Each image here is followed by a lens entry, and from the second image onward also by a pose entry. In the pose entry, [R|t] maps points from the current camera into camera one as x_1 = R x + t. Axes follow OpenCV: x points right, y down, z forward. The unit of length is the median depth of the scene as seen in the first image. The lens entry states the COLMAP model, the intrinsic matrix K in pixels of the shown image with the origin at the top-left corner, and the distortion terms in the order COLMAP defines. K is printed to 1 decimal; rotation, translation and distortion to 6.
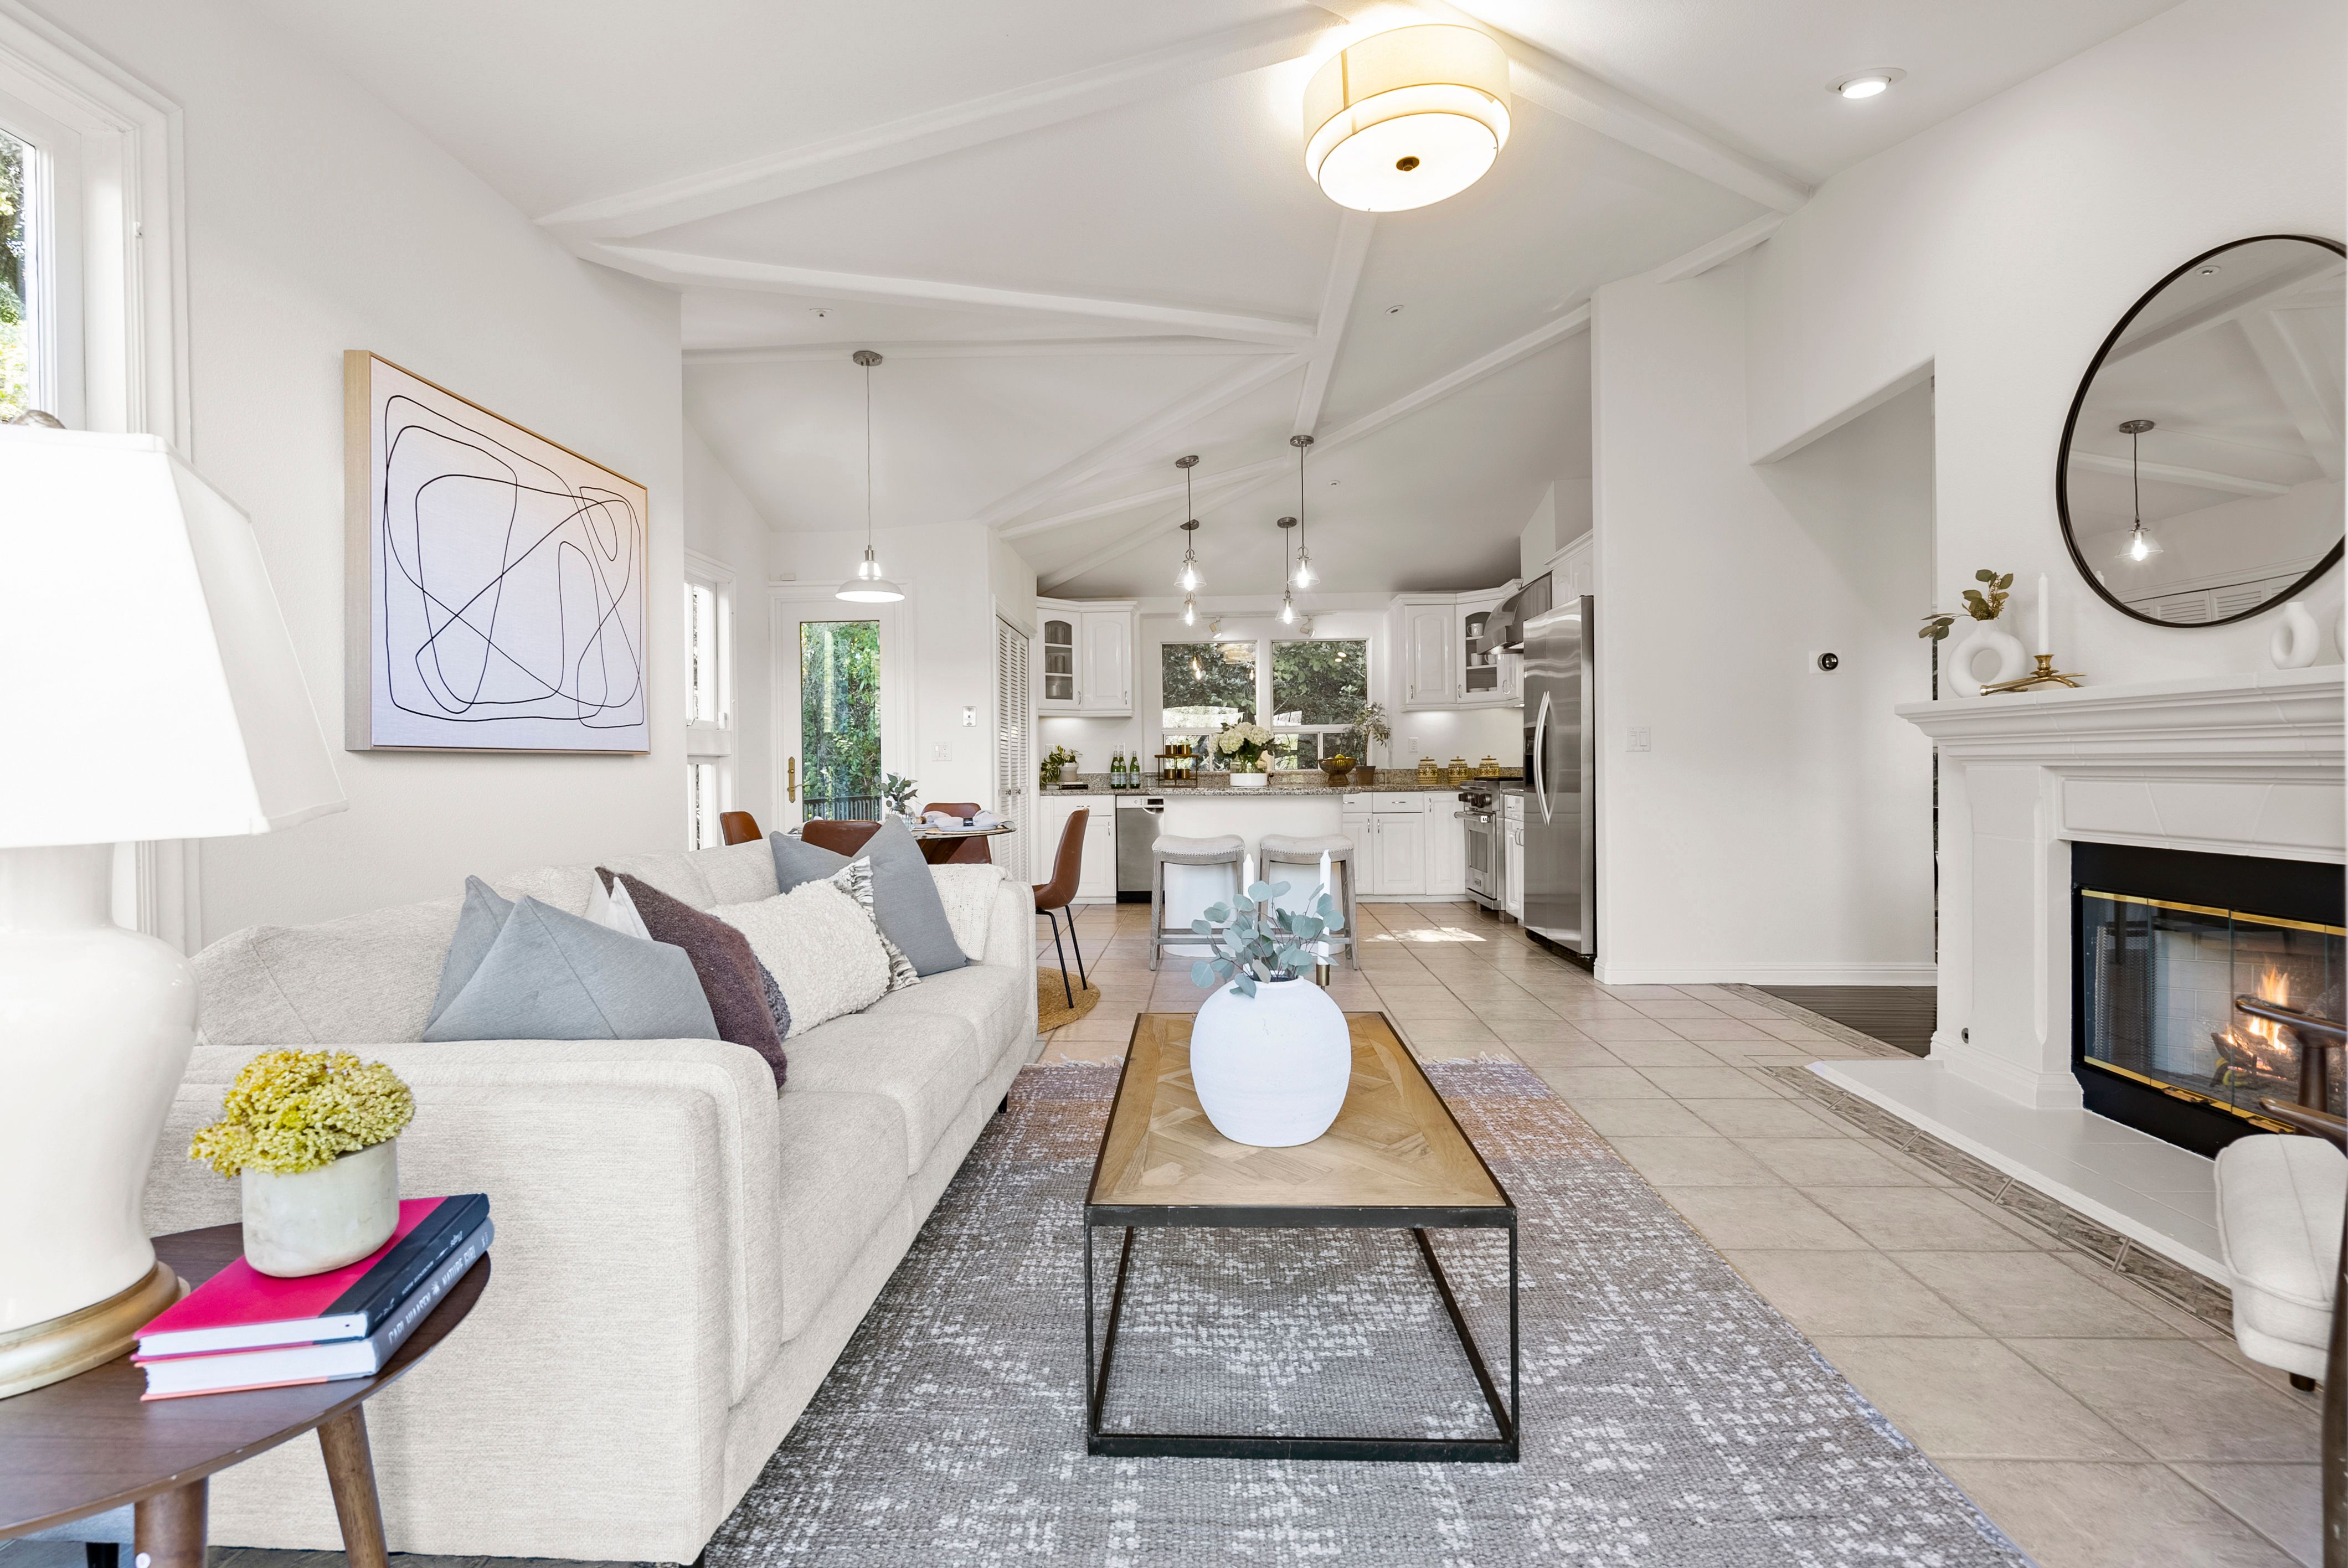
lens RADIAL K [[1065.2, 0, 1167.7], [0, 1065.2, 776.2], [0, 0, 1]] dist [-0.000686, -0.000114]
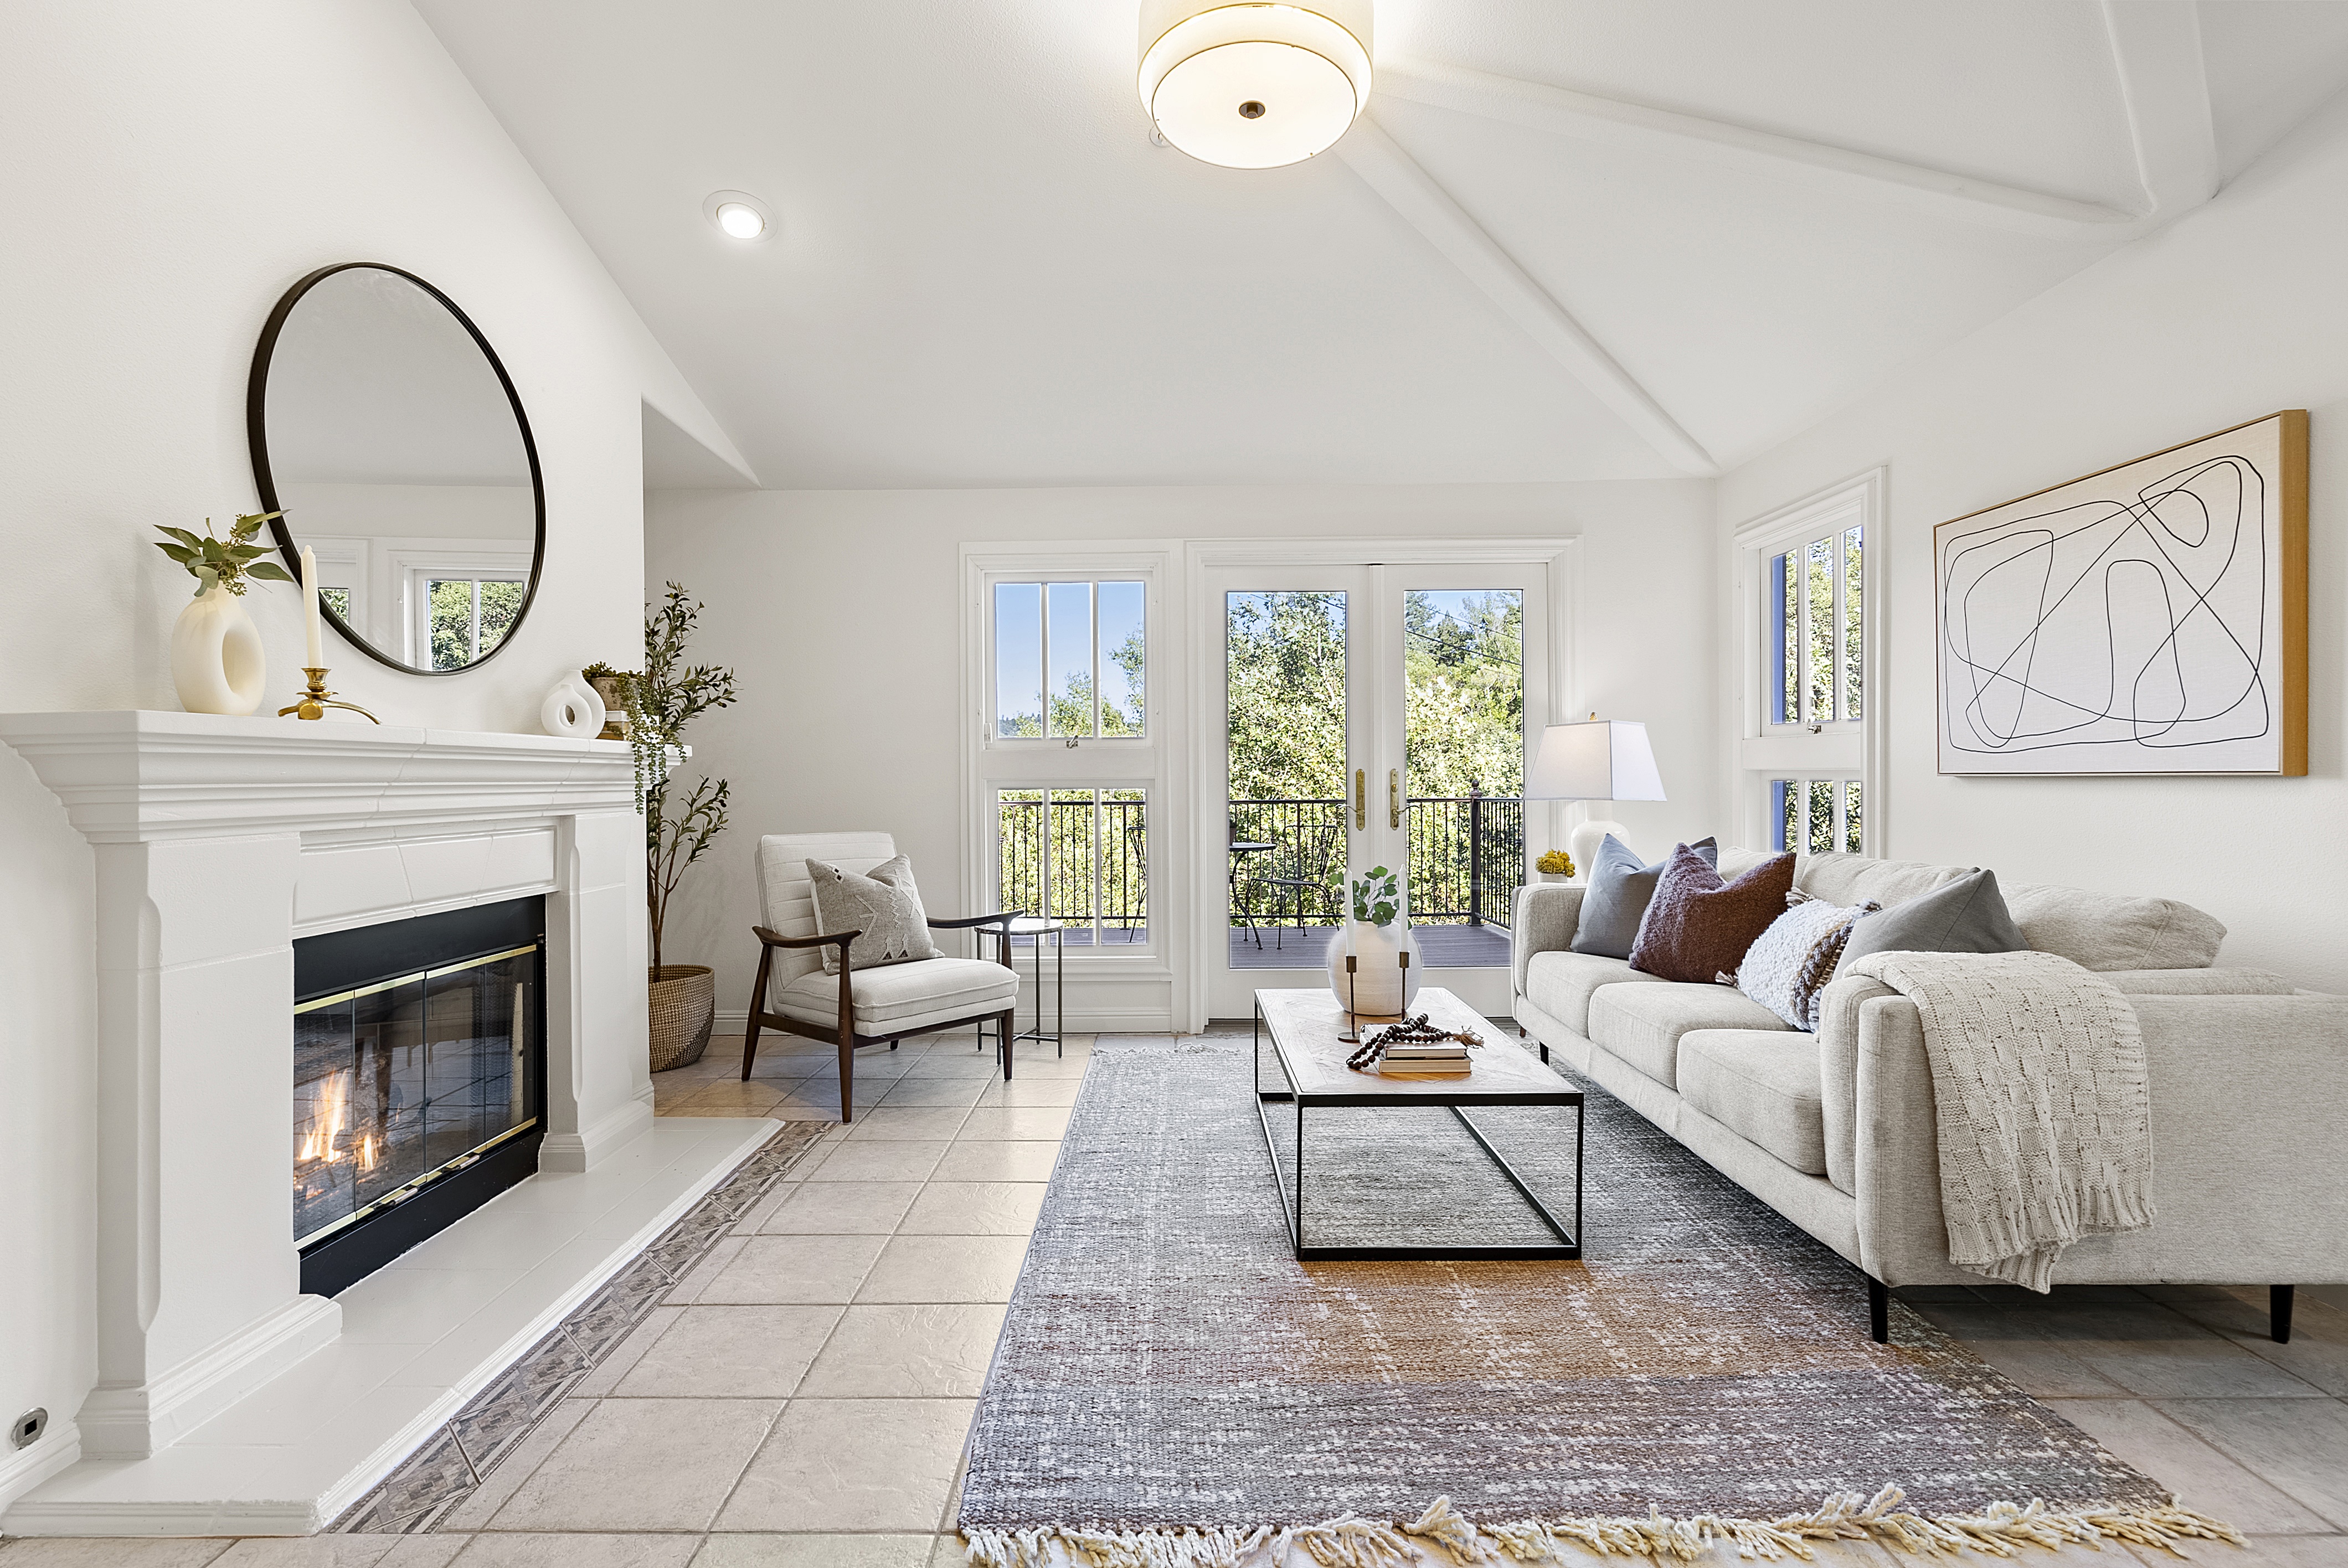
lens RADIAL K [[1065.2, 0, 1167.7], [0, 1065.2, 776.2], [0, 0, 1]] dist [-0.000686, -0.000114]
pose [[-0.999079, 0.018473, -0.038718, 0.348381], [0.018146, 0.999797, 0.008776, -0.045443], [0.038872, 0.008065, -0.999212, 1.925226]]
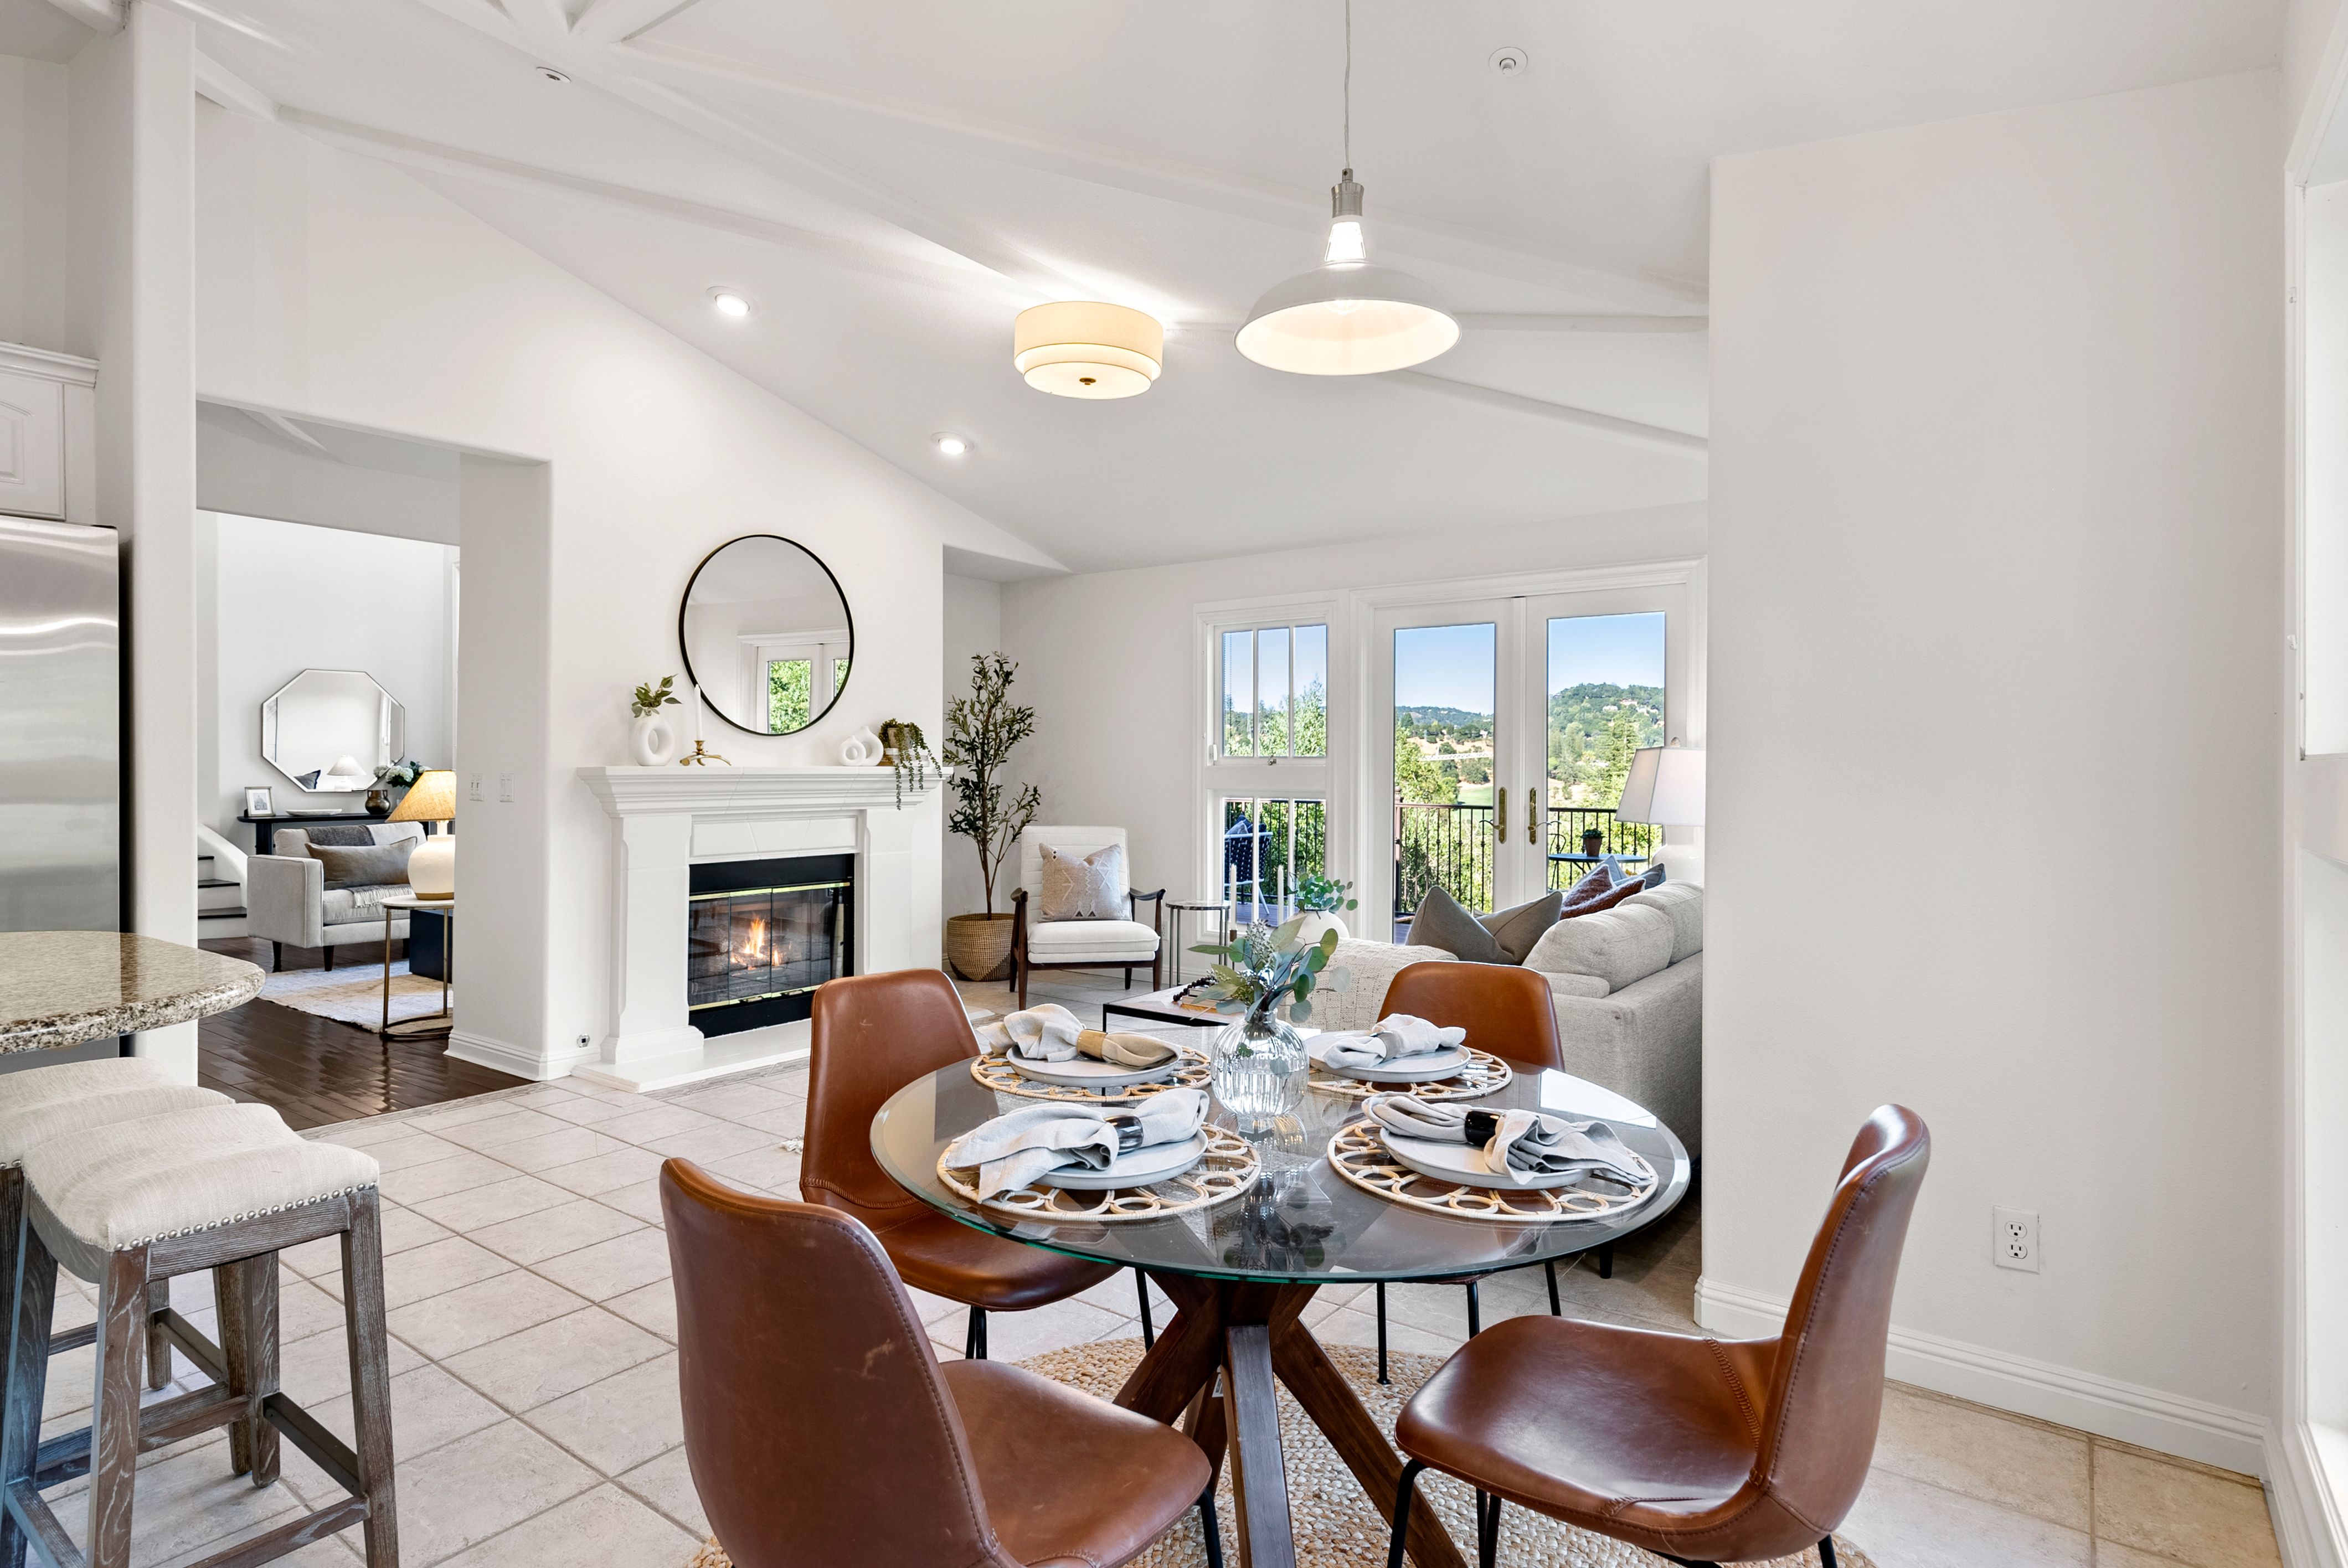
lens RADIAL K [[1220.5, 0, 1167.9], [0, 1220.5, 754.5], [0, 0, 1]] dist [0.004628, 0.001017]
pose [[-0.832145, 0.012126, 0.554425, -0.749925], [0.009897, 0.999926, -0.007015, -0.084673], [-0.554469, -0.000350, -0.832204, 2.325125]]
